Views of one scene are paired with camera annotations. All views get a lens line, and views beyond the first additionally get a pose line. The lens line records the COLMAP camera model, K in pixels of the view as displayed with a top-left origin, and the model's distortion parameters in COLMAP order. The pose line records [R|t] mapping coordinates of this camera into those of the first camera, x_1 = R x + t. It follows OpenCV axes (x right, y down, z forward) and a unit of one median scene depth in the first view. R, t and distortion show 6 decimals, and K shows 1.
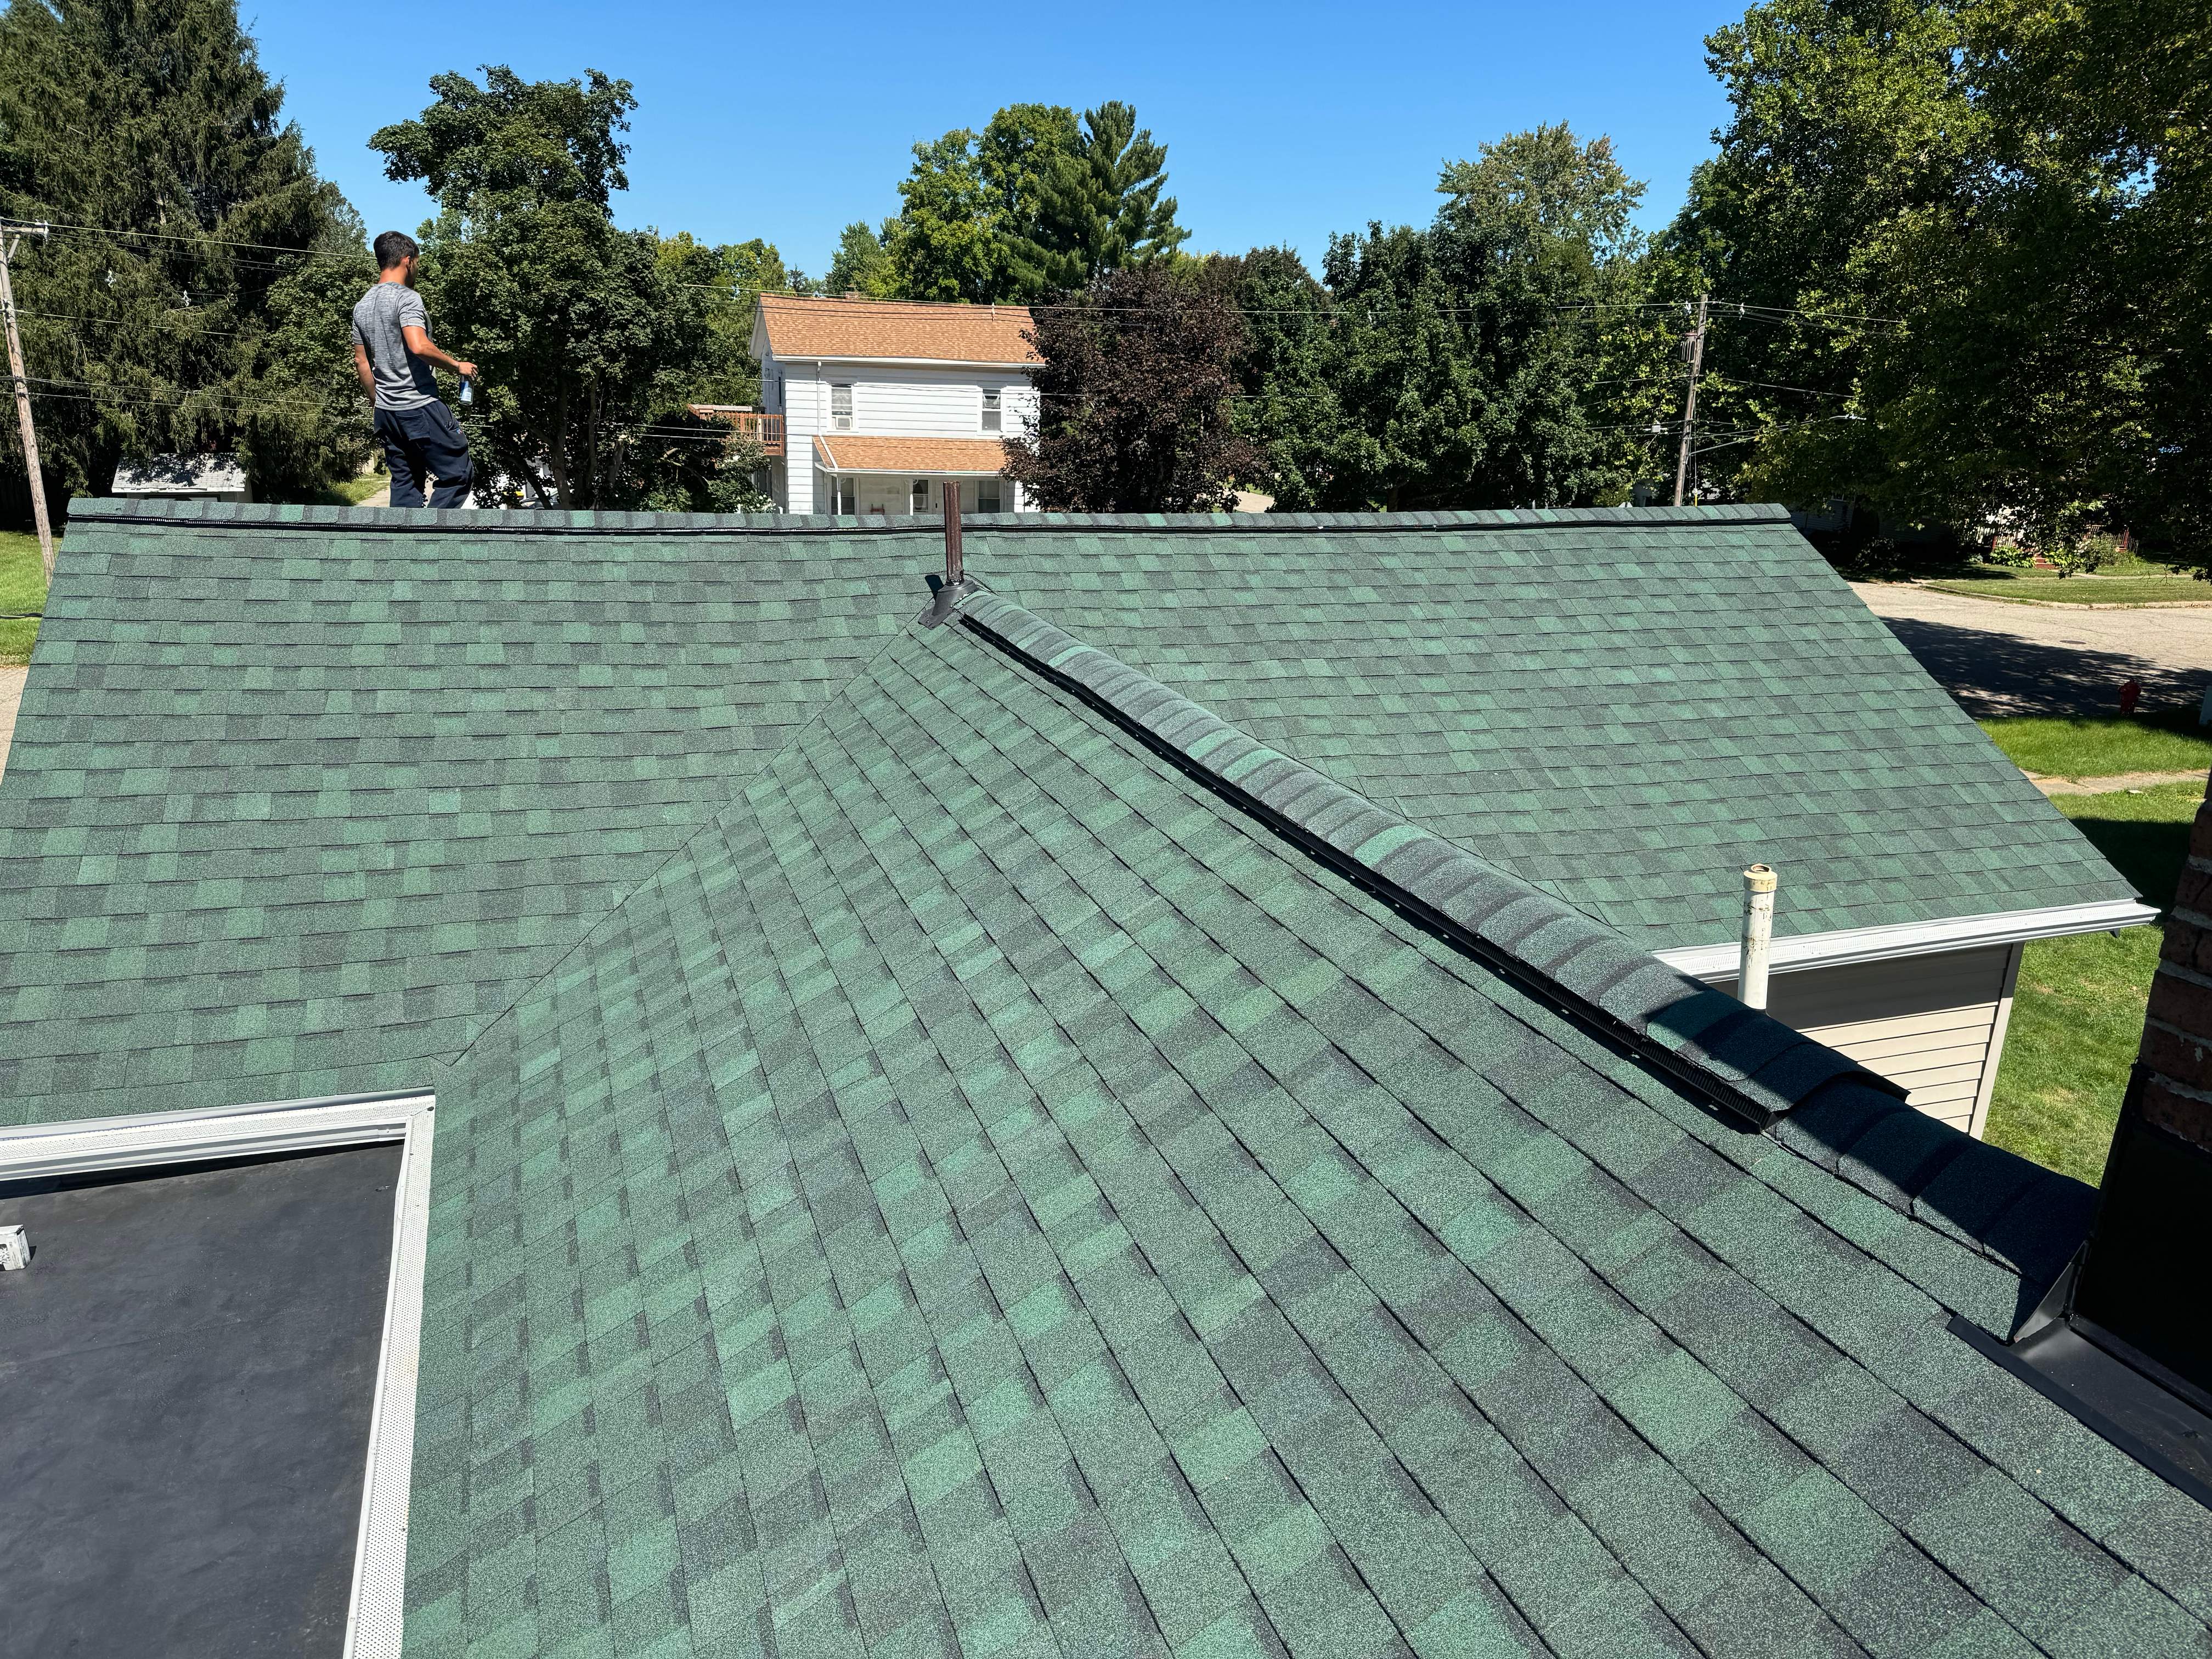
lens RADIAL K [[1531.6, 0, 1106.0], [0, 1531.6, 829.5], [0, 0, 1]] dist [0.086728, -0.131646]
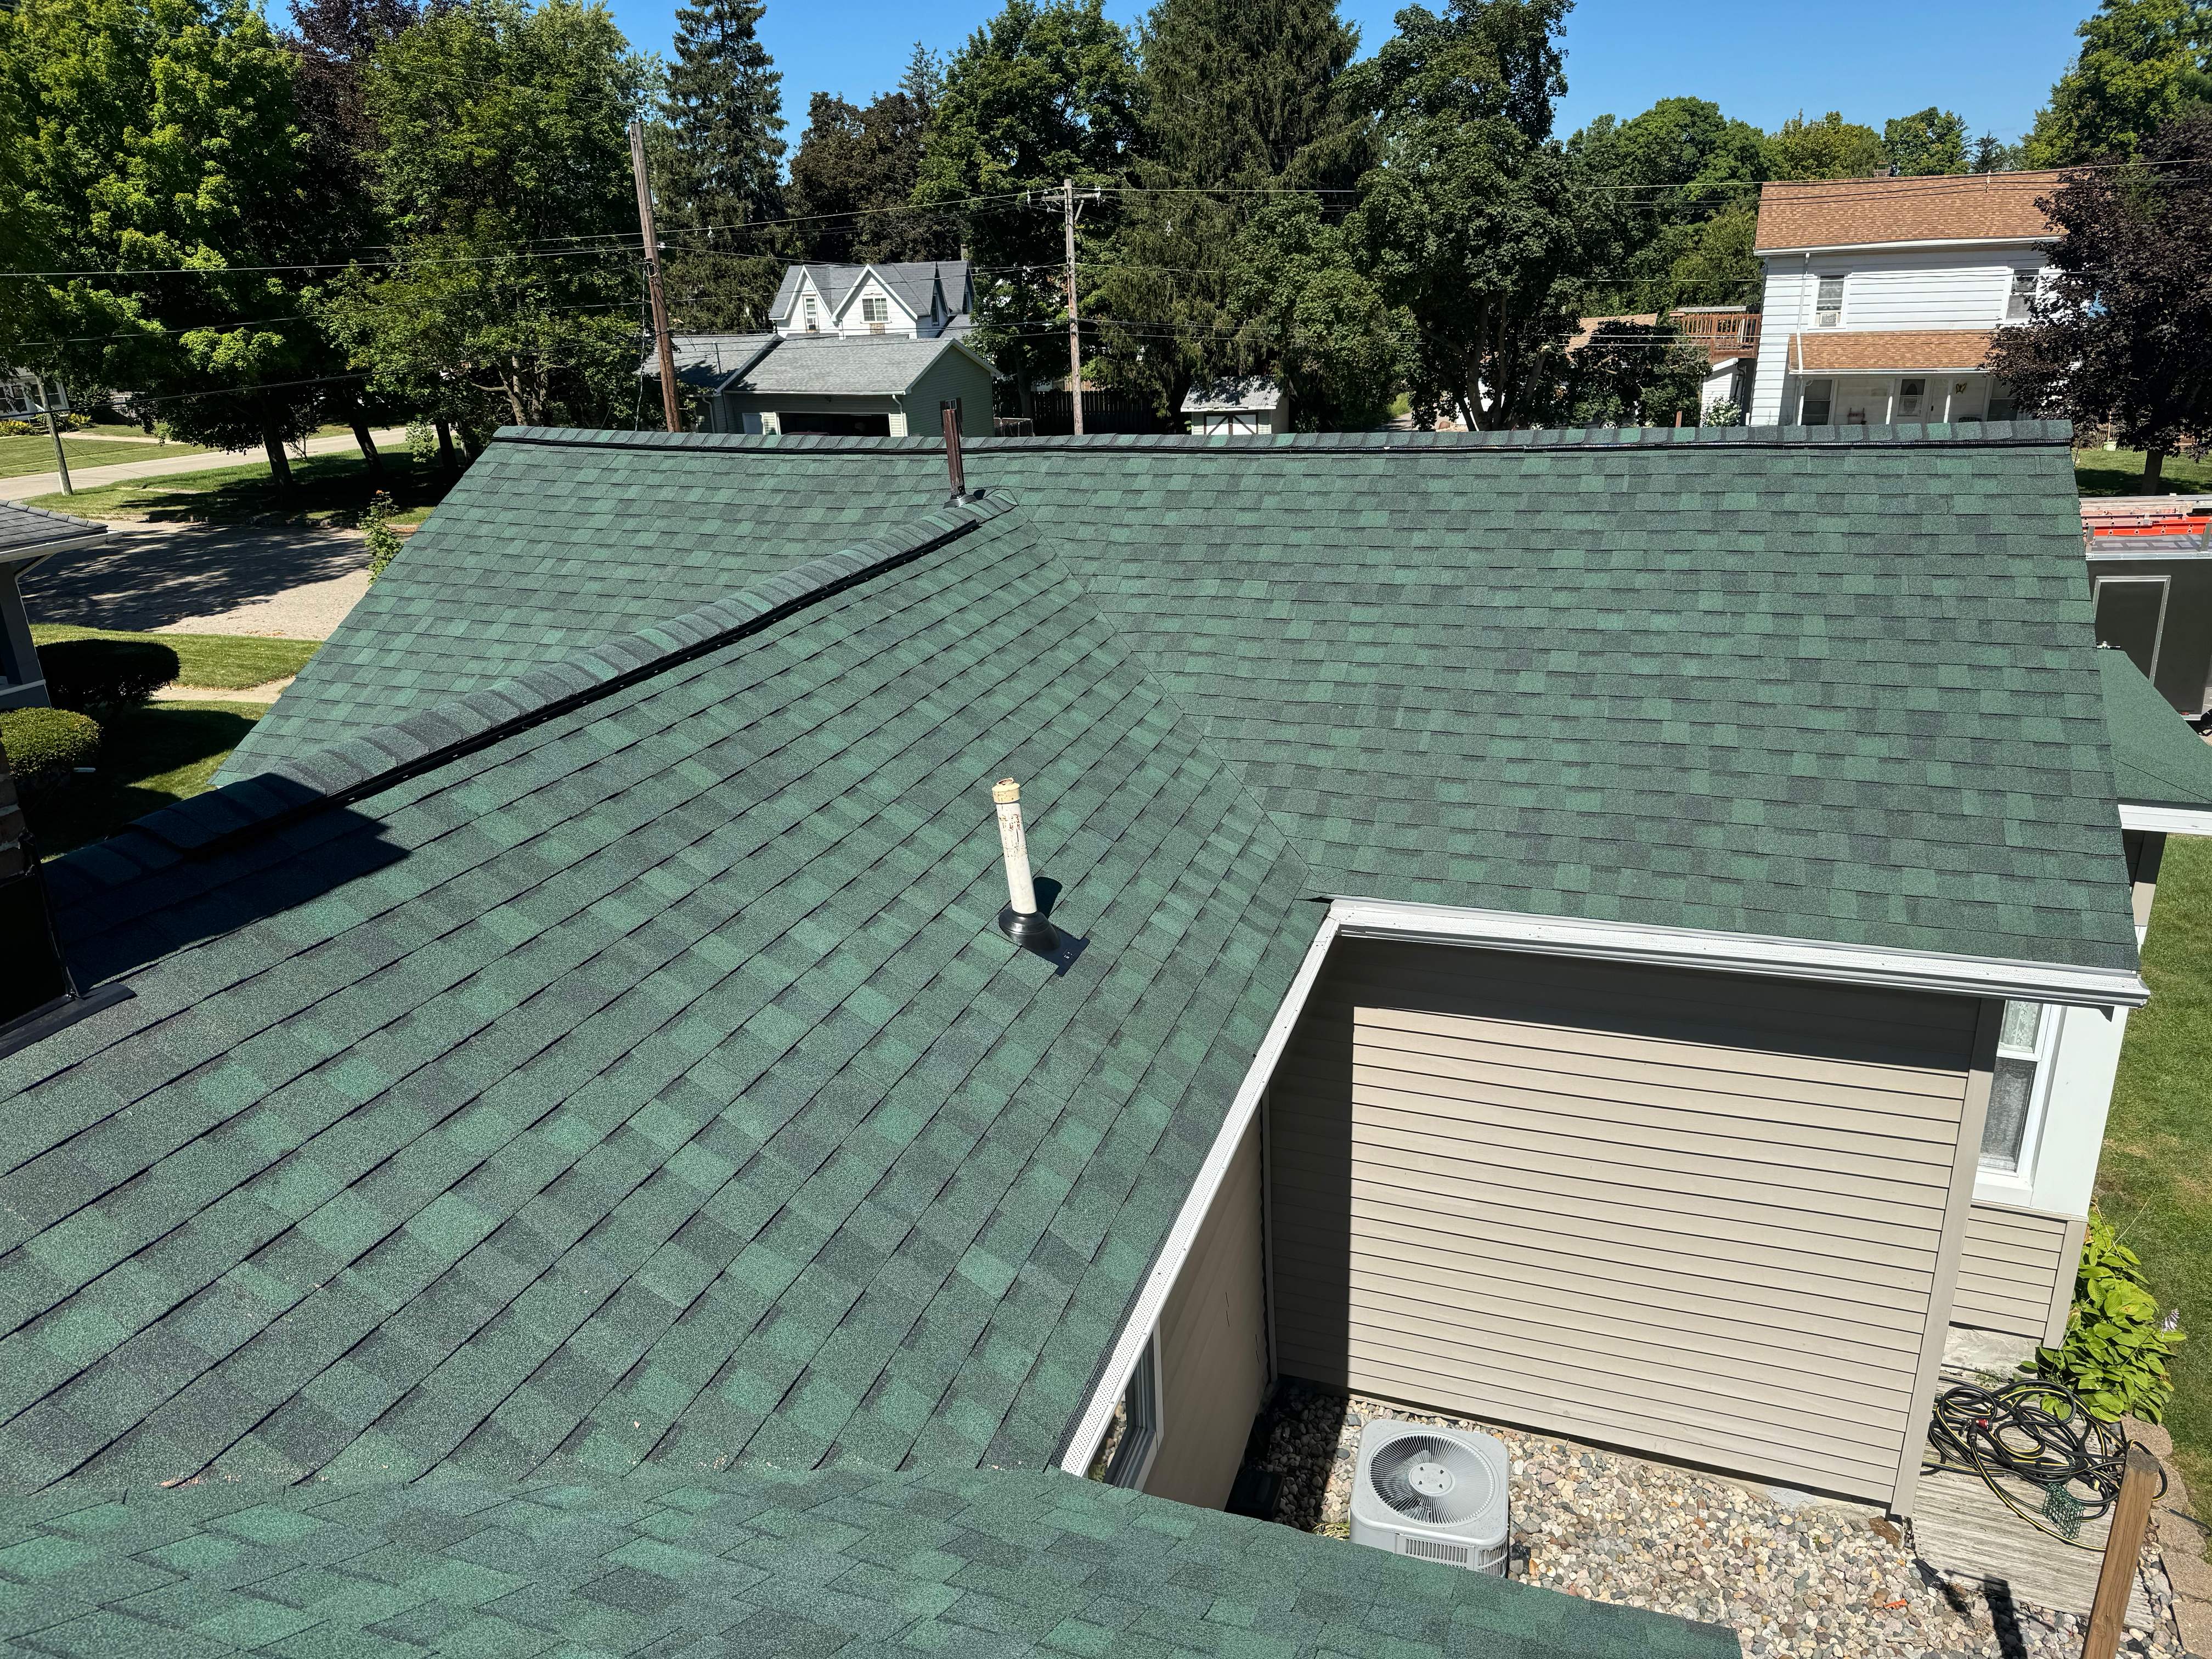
lens RADIAL K [[1546.1, 0, 1102.1], [0, 1546.1, 837.2], [0, 0, 1]] dist [0.067243, -0.082585]
pose [[0.764032, 0.160961, -0.624777, 0.644450], [-0.124391, 0.986961, 0.102154, -0.030345], [0.633074, -0.000332, 0.774092, 0.127713]]
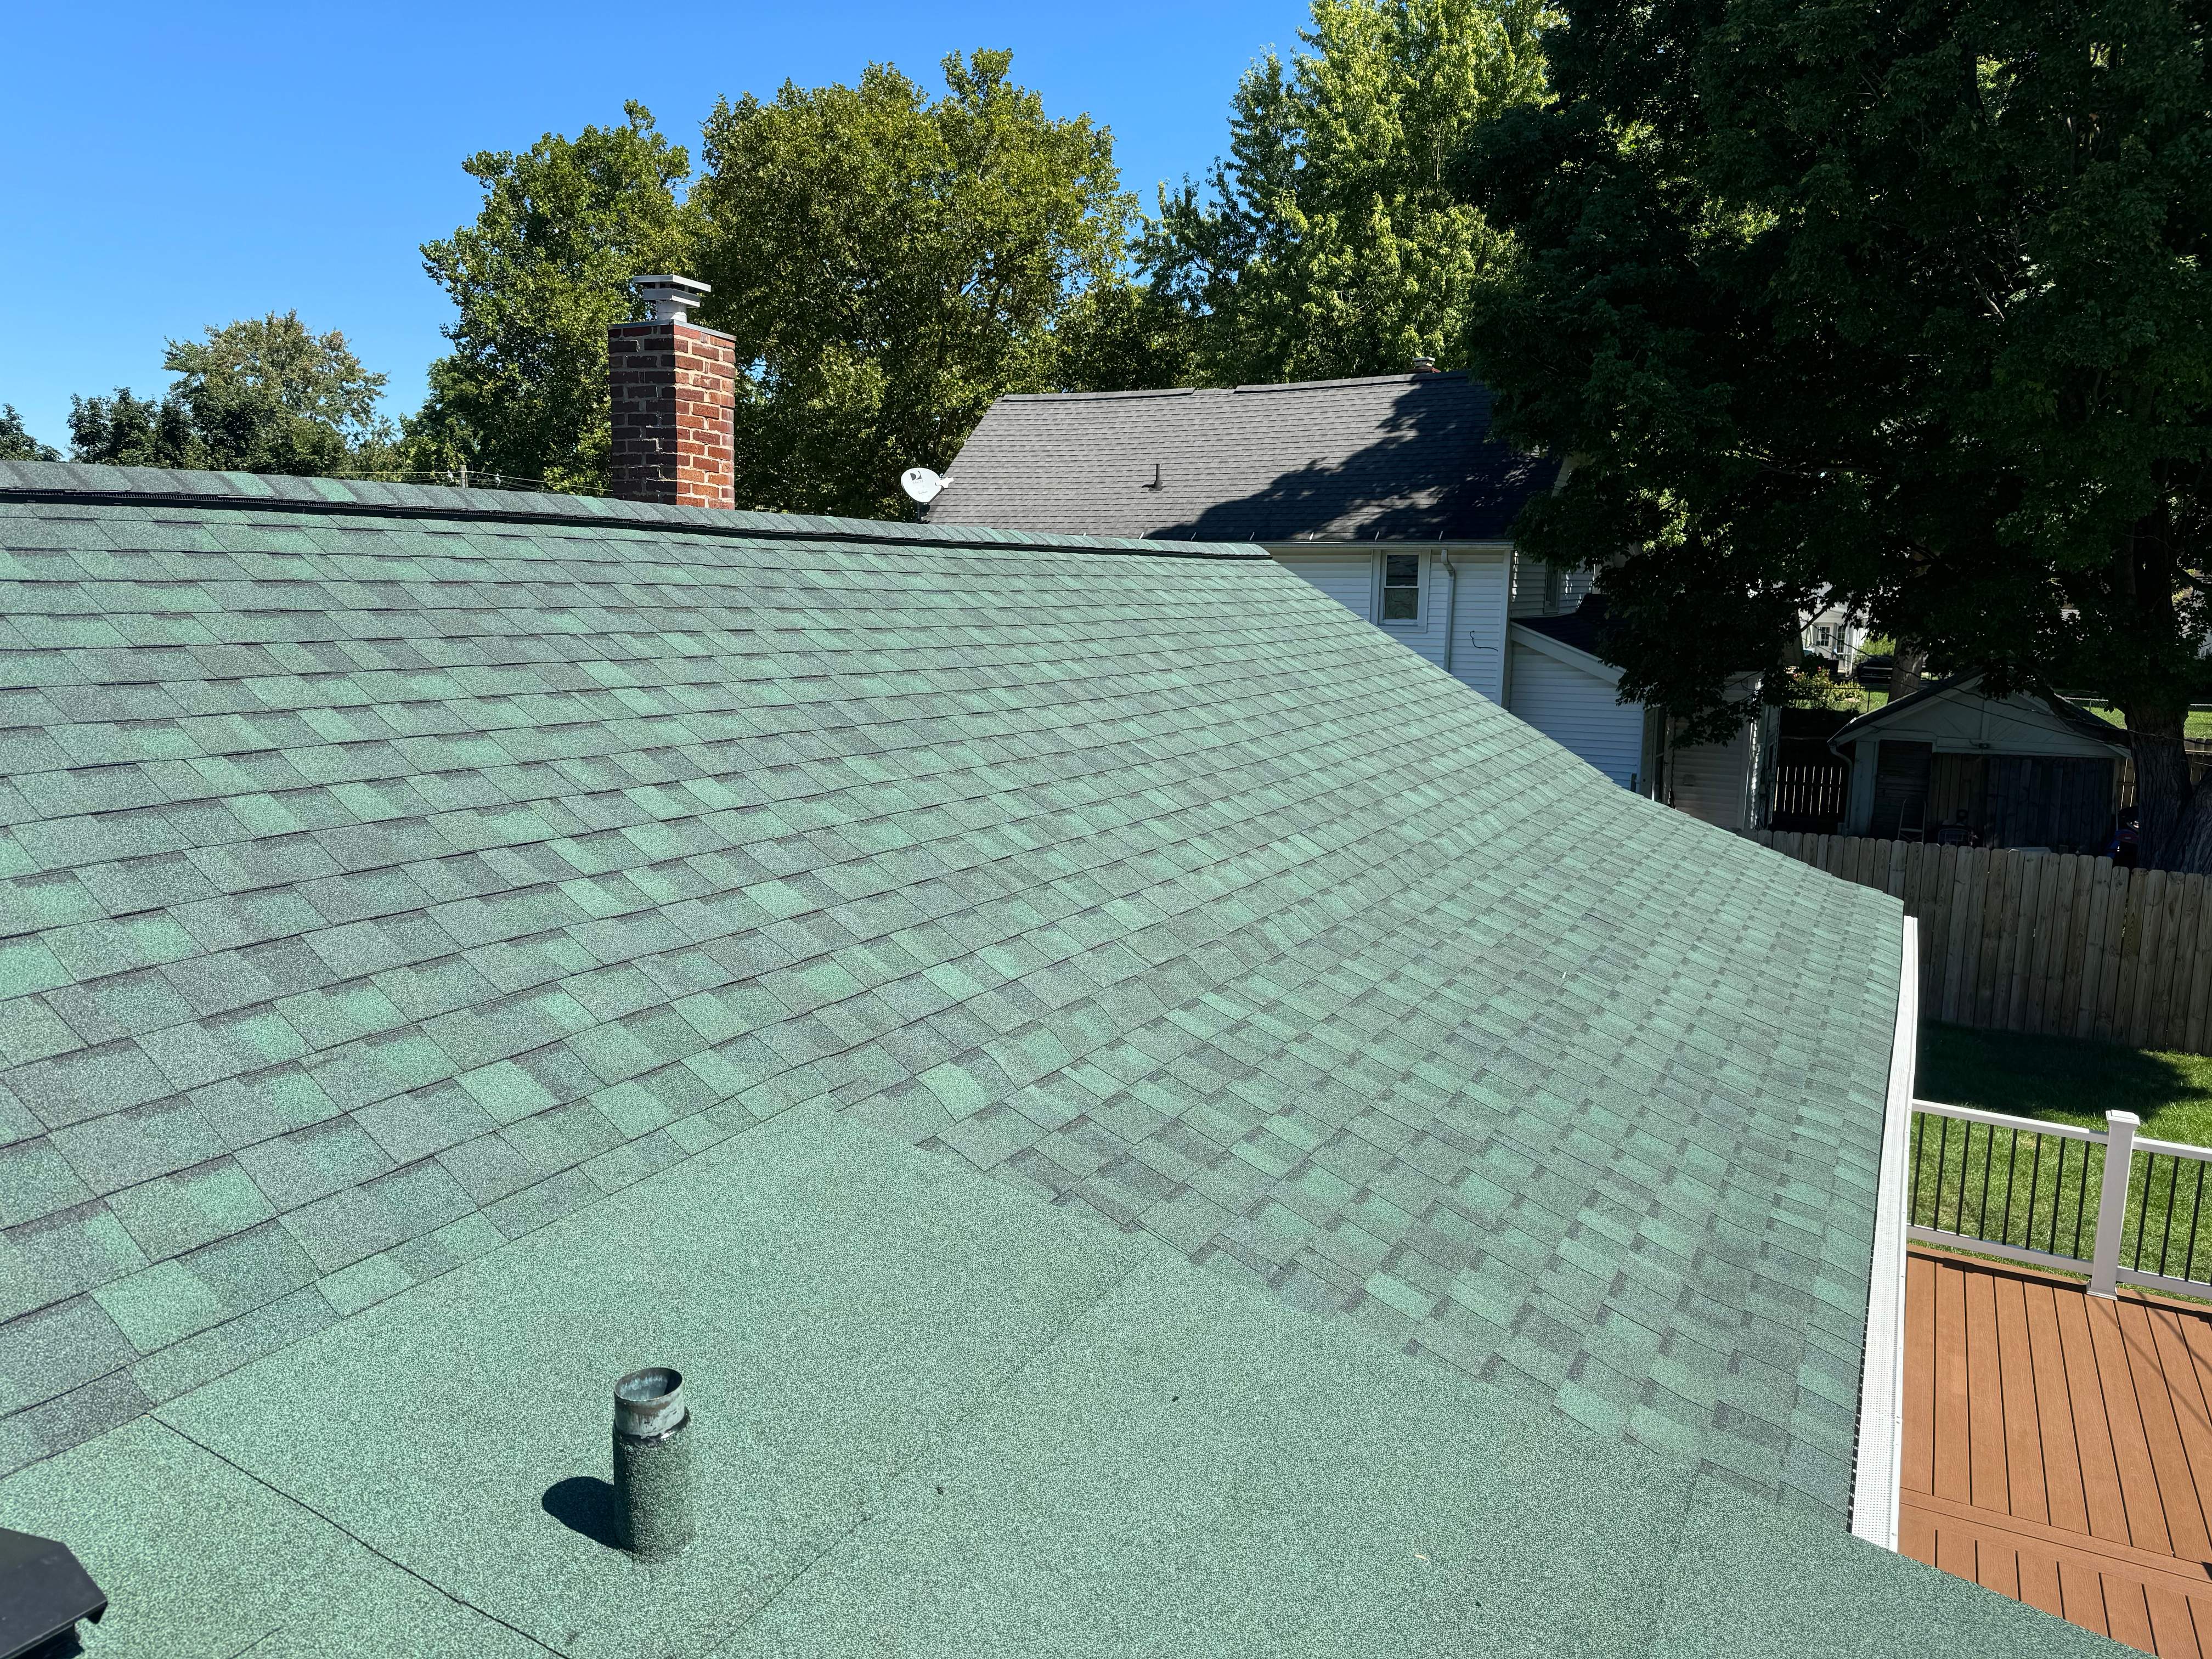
lens RADIAL K [[1546.1, 0, 1102.1], [0, 1546.1, 837.2], [0, 0, 1]] dist [0.067243, -0.082585]
pose [[0.744677, -0.131872, 0.654267, -0.306919], [0.206463, 0.977719, -0.037928, 0.357516], [-0.634688, 0.163327, 0.755312, -0.711860]]
